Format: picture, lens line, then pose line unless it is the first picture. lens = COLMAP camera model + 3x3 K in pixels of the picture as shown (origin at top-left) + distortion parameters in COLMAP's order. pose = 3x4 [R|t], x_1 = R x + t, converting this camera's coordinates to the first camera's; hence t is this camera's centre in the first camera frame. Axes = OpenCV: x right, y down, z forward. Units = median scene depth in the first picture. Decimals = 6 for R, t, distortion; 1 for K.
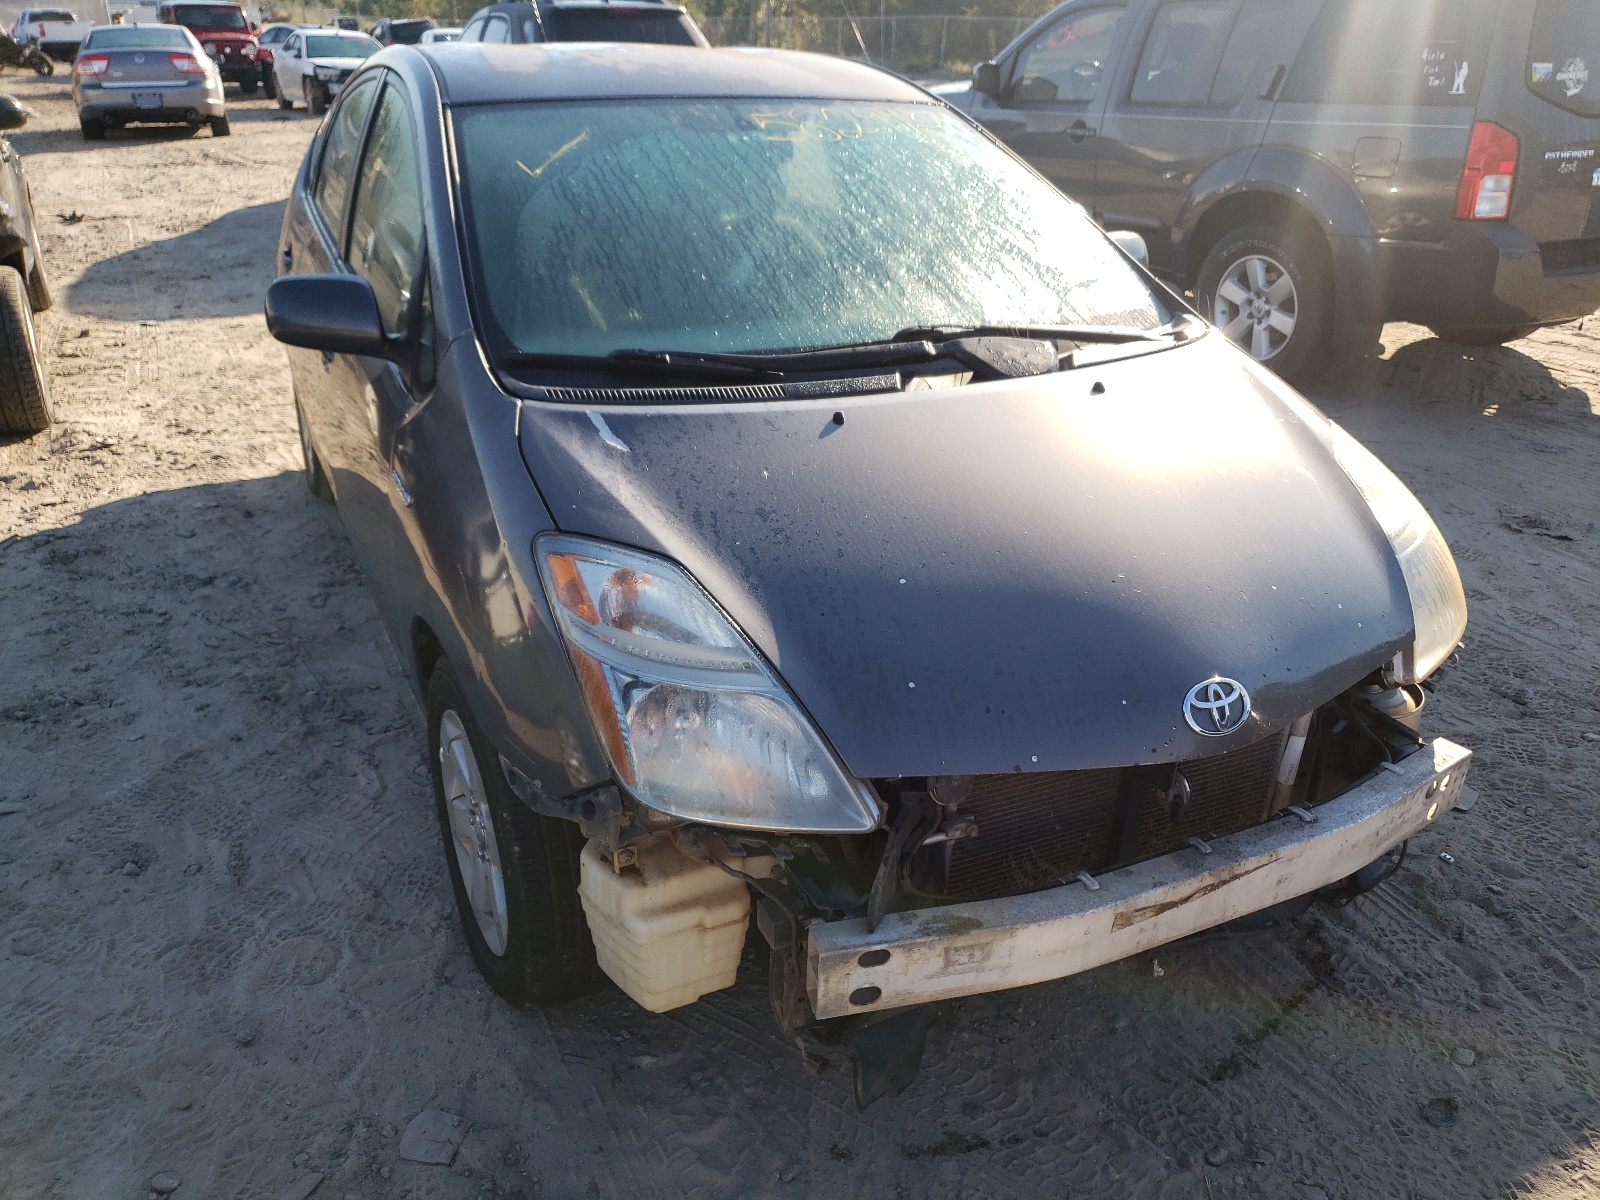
lens RADIAL K [[1255.0, 0, 800.0], [0, 1255.0, 600.0], [0, 0, 1]] dist [-0.027386, 0.052241]
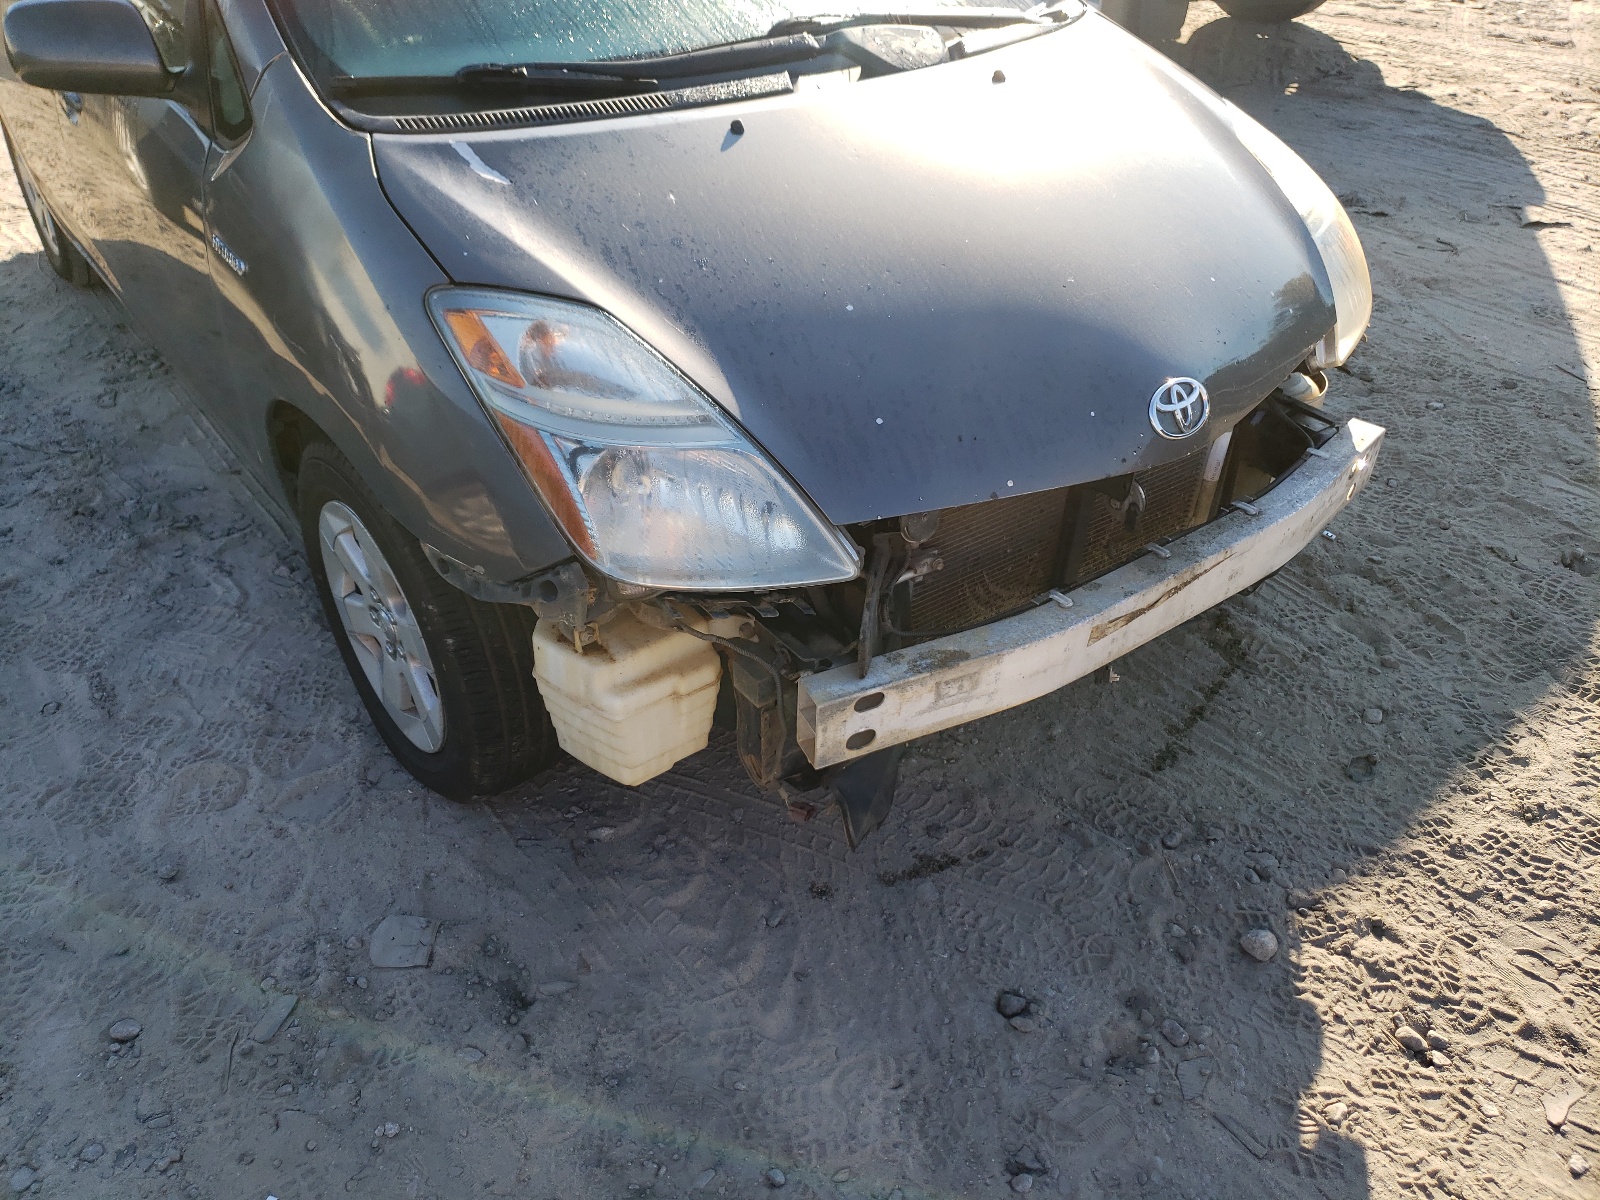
lens RADIAL K [[1262.5, 0, 800.0], [0, 1262.5, 600.0], [0, 0, 1]] dist [0.002801, -0.010354]
pose [[0.983199, -0.122758, 0.135092, -0.085054], [0.093208, 0.973960, 0.206675, 0.000283], [-0.156945, -0.190611, 0.969039, 0.053815]]
